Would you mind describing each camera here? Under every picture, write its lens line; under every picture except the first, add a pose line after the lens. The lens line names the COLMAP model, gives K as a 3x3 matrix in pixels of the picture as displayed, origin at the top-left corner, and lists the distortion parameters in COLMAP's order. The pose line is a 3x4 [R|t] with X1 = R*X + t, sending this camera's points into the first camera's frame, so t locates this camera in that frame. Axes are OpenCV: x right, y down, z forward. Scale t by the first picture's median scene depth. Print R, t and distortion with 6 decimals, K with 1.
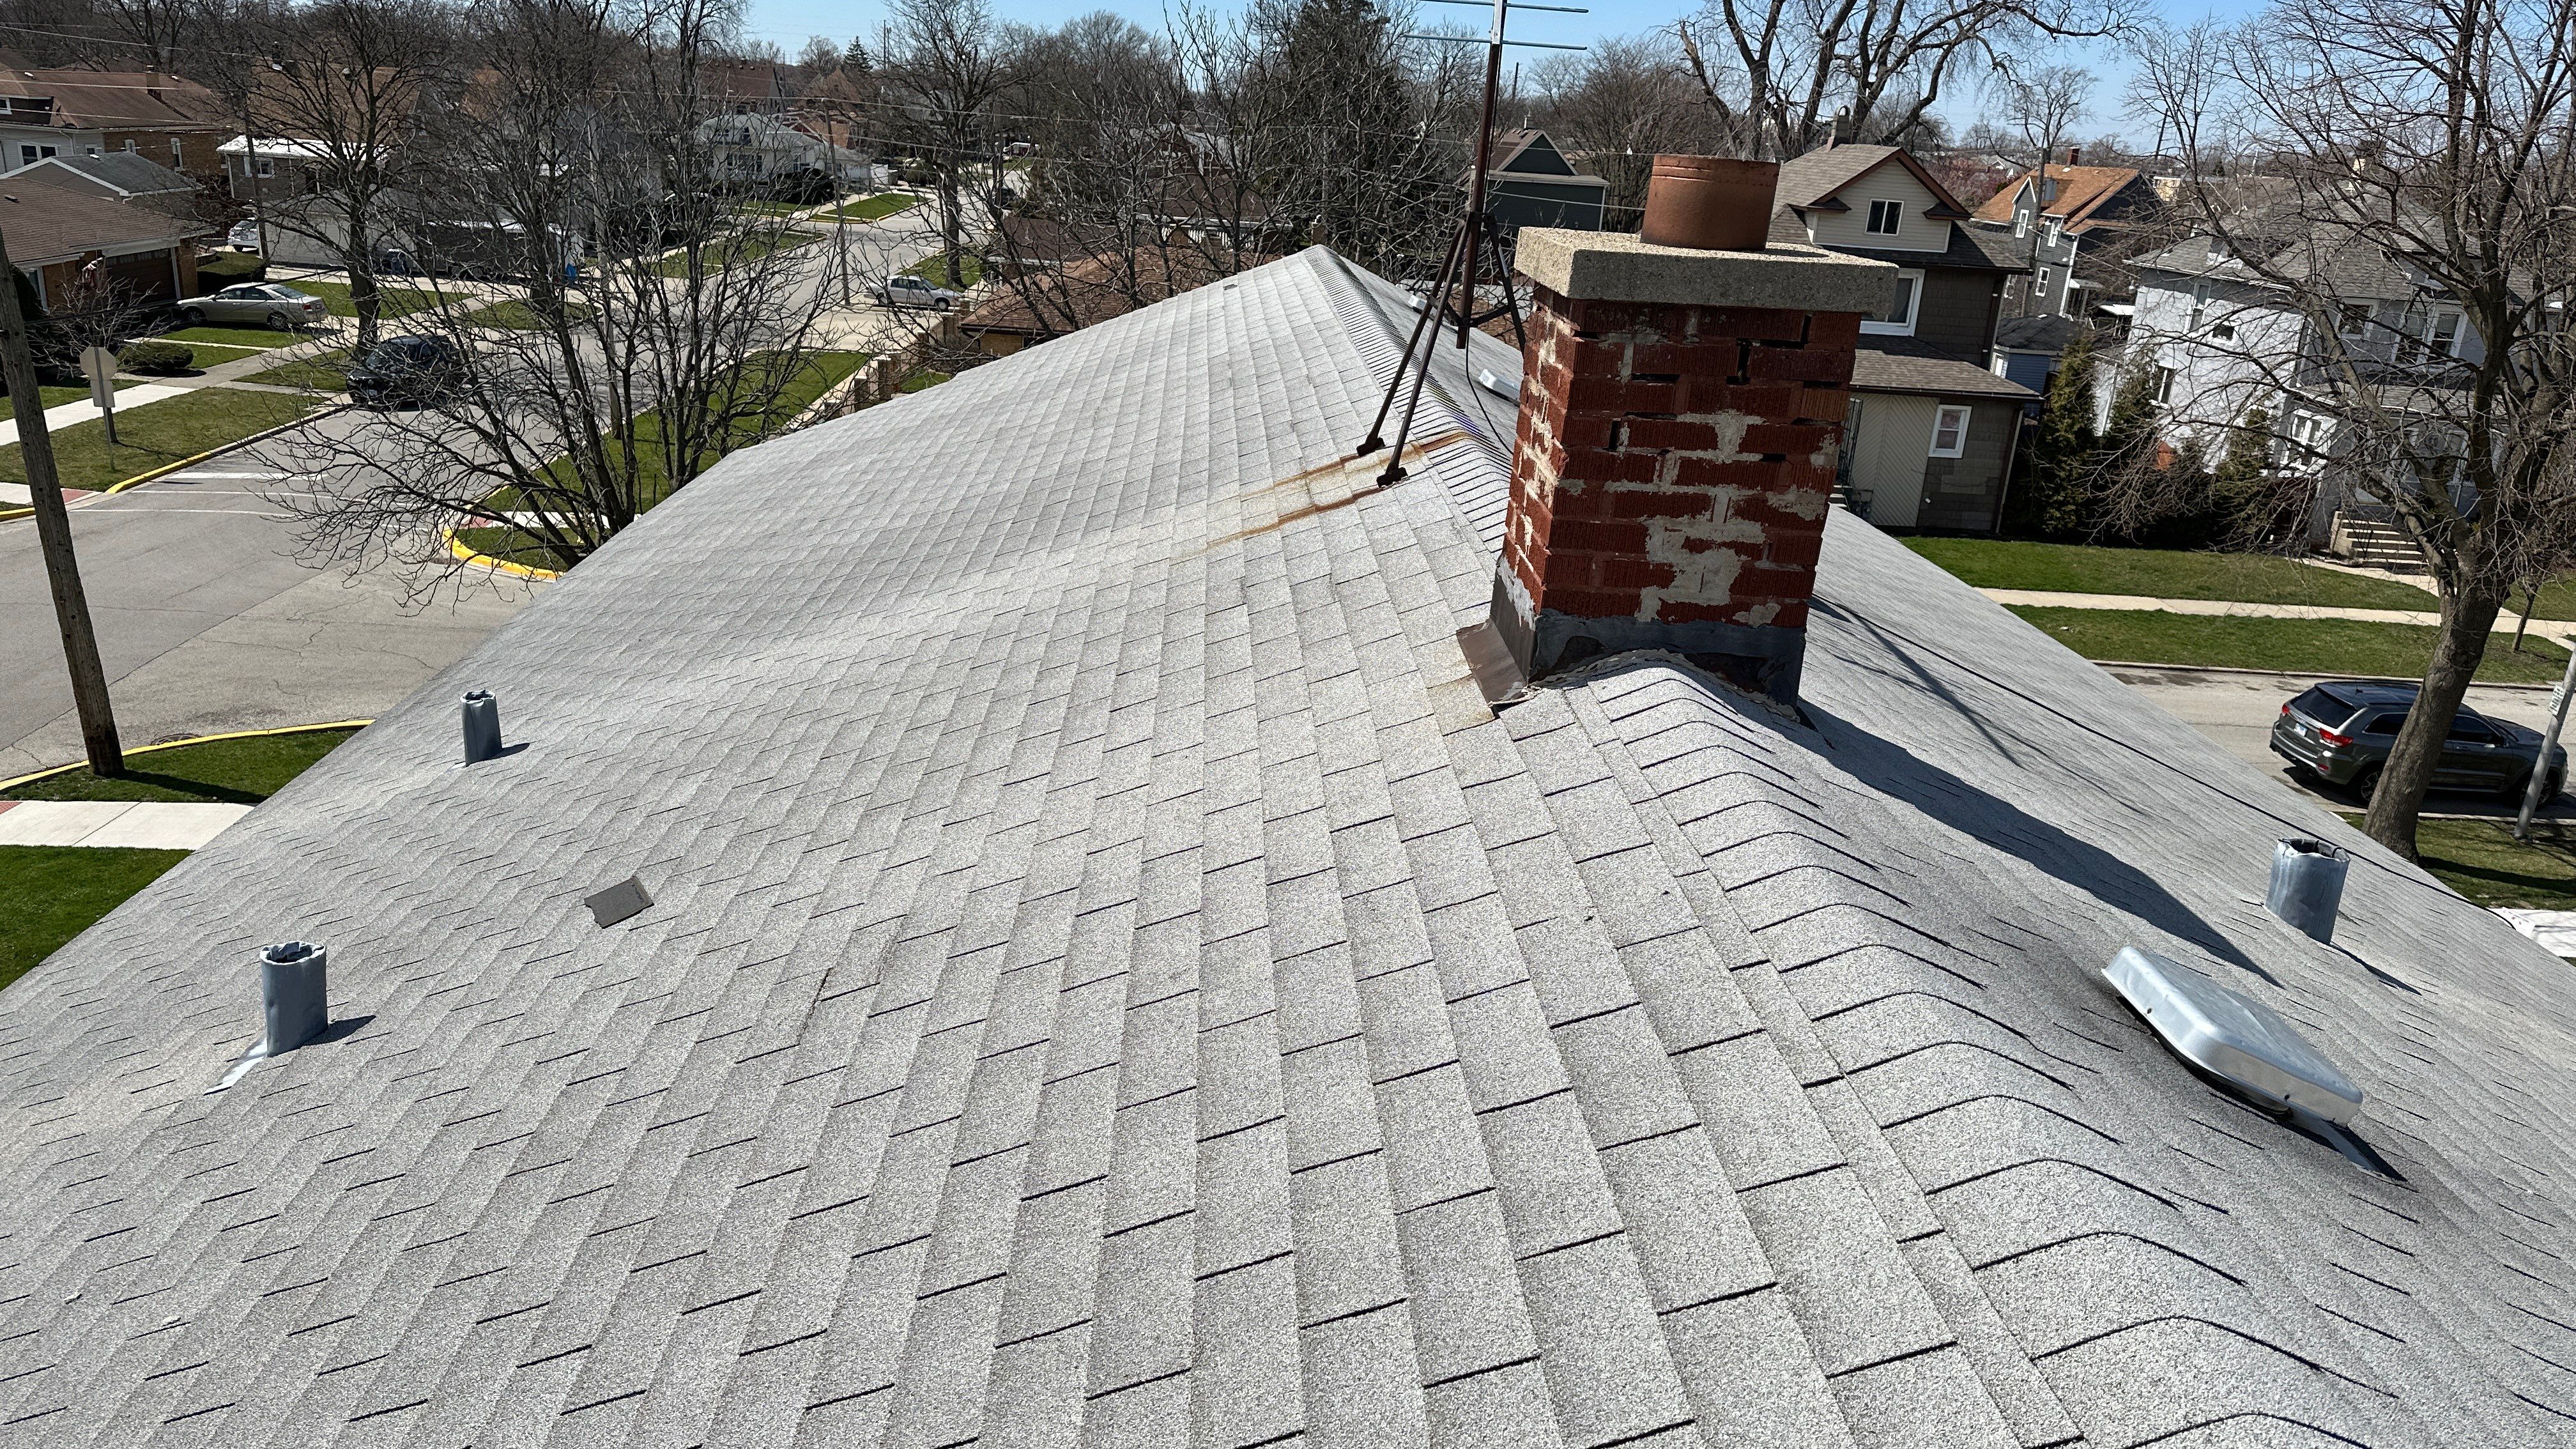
lens RADIAL K [[1809.6, 0, 1288.0], [0, 1809.6, 724.5], [0, 0, 1]] dist [0.003116, -0.007037]
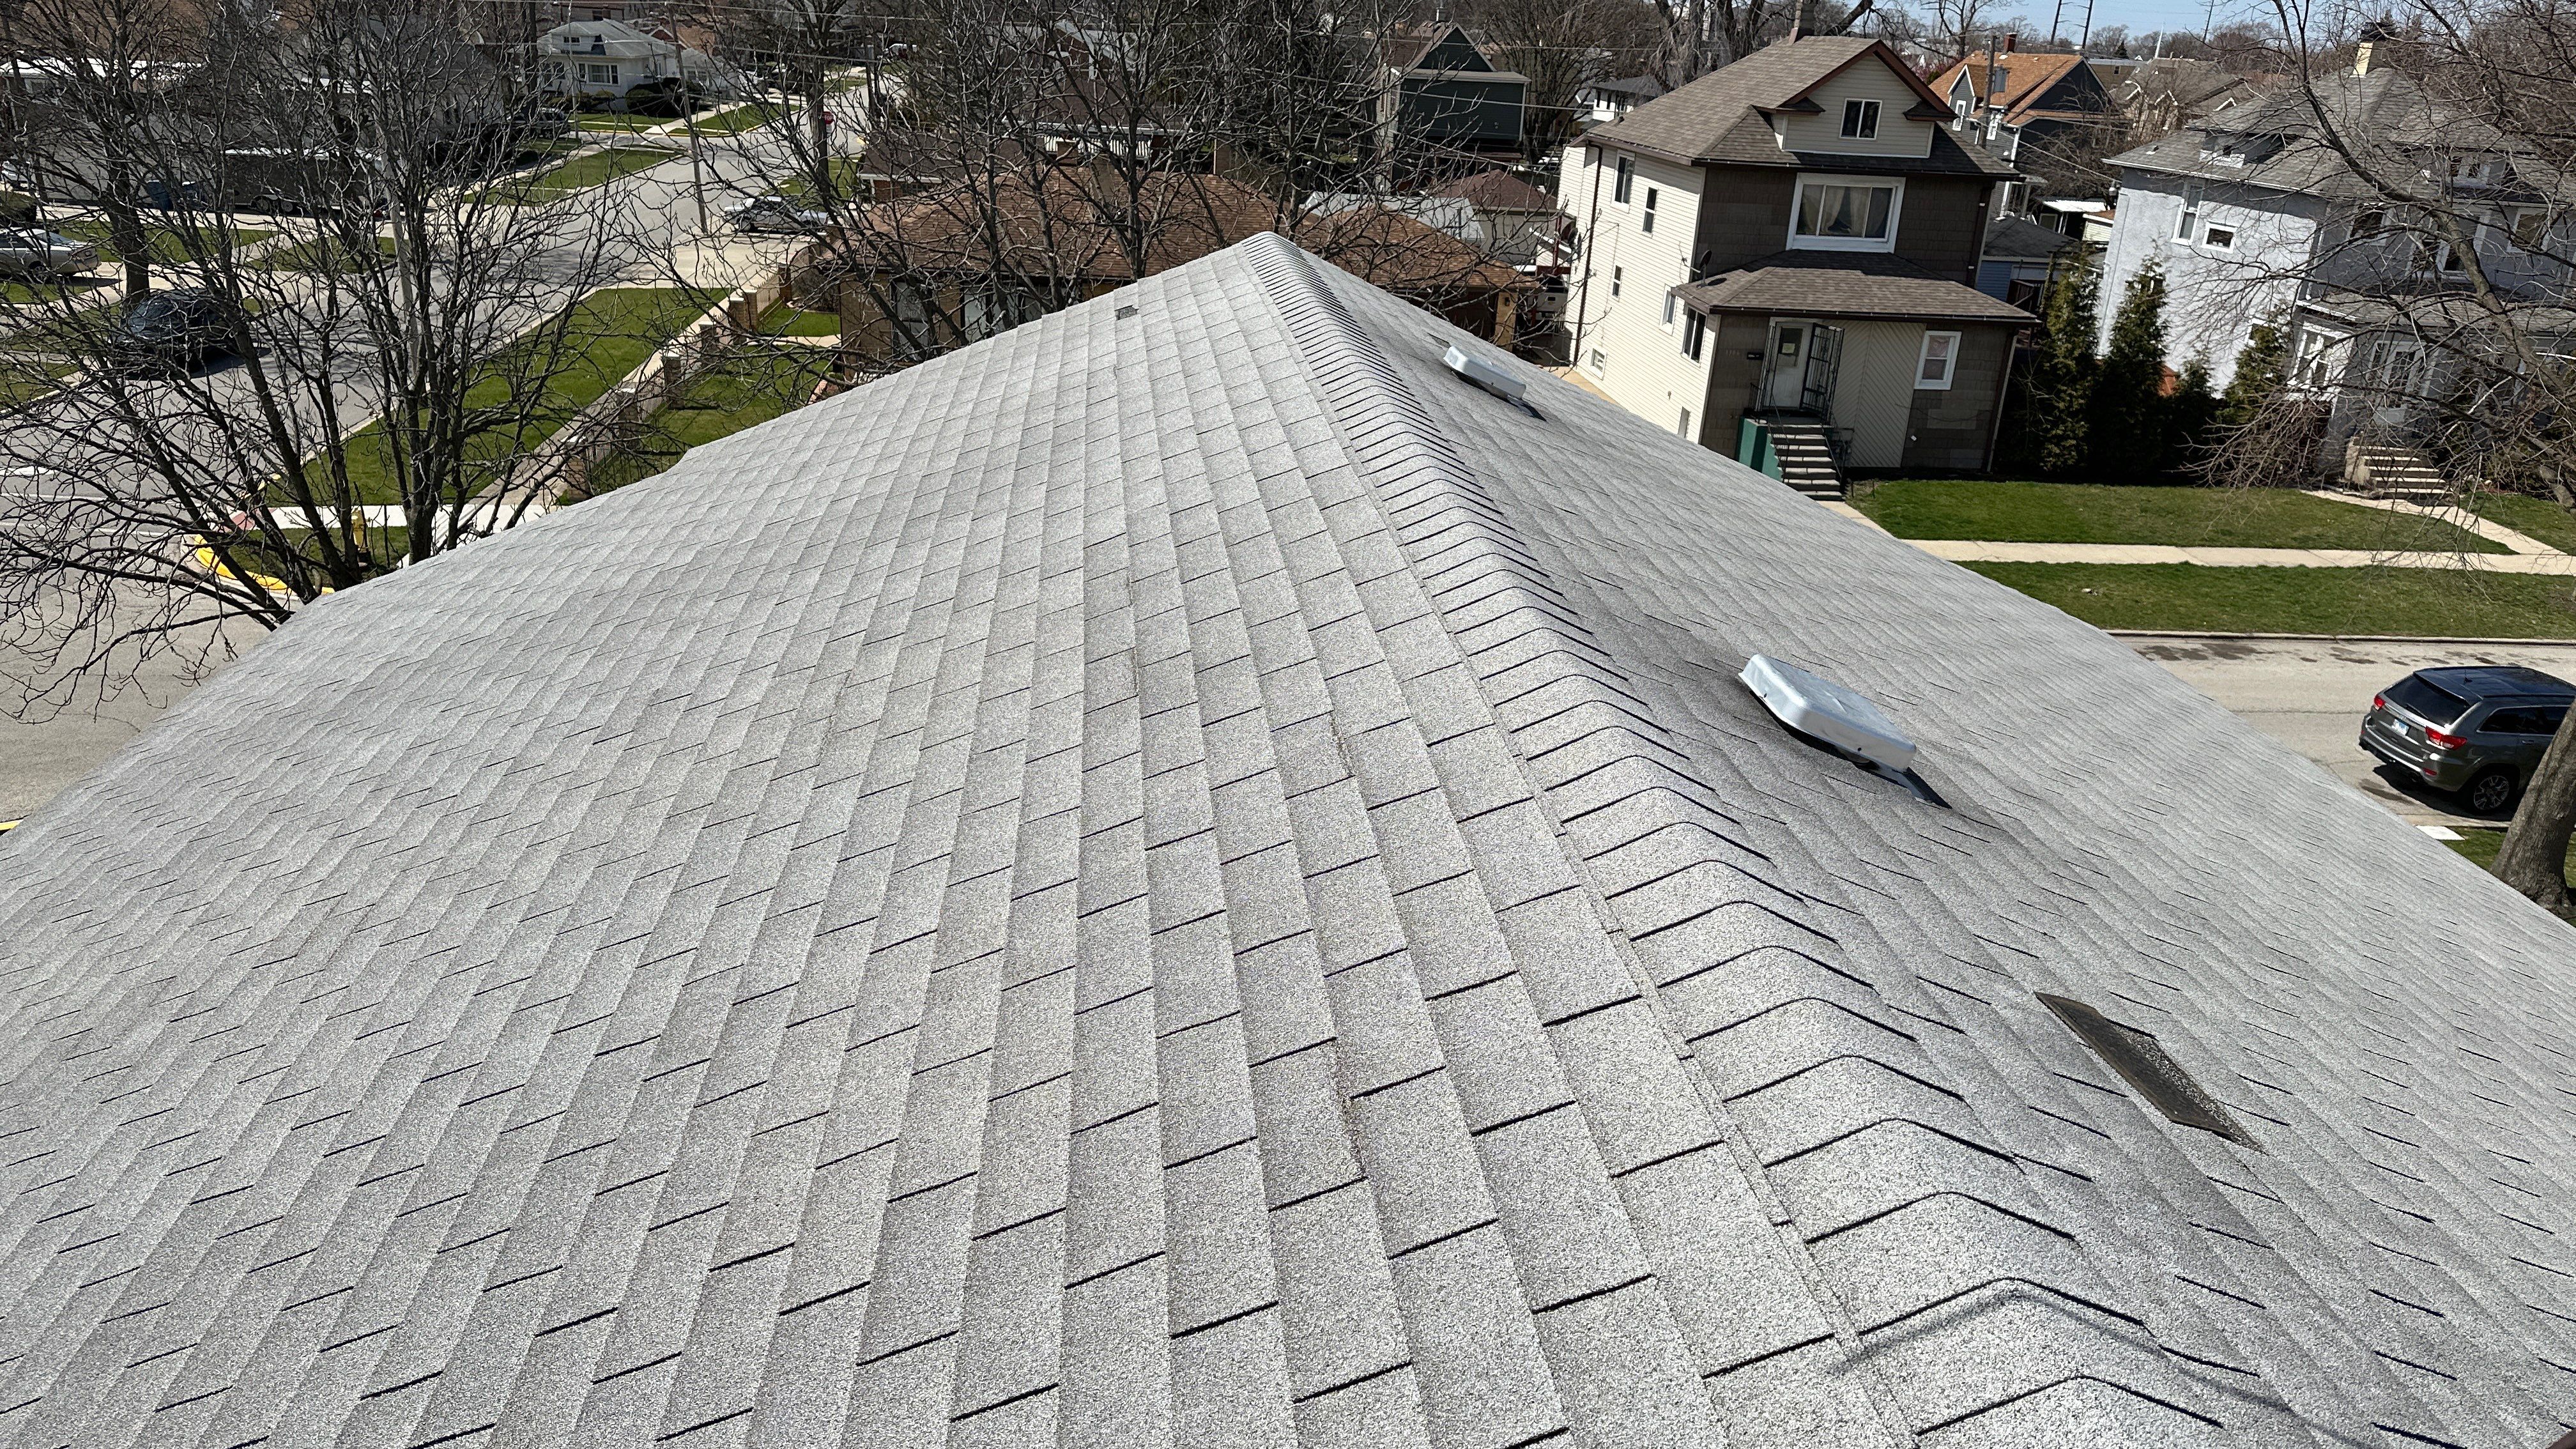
lens RADIAL K [[1833.8, 0, 1288.0], [0, 1833.8, 724.5], [0, 0, 1]] dist [-0.008316, 0.003961]
pose [[0.998325, -0.034807, 0.046212, -0.002939], [0.032577, 0.998308, 0.048157, -0.035630], [-0.047810, -0.046571, 0.997770, 0.102060]]
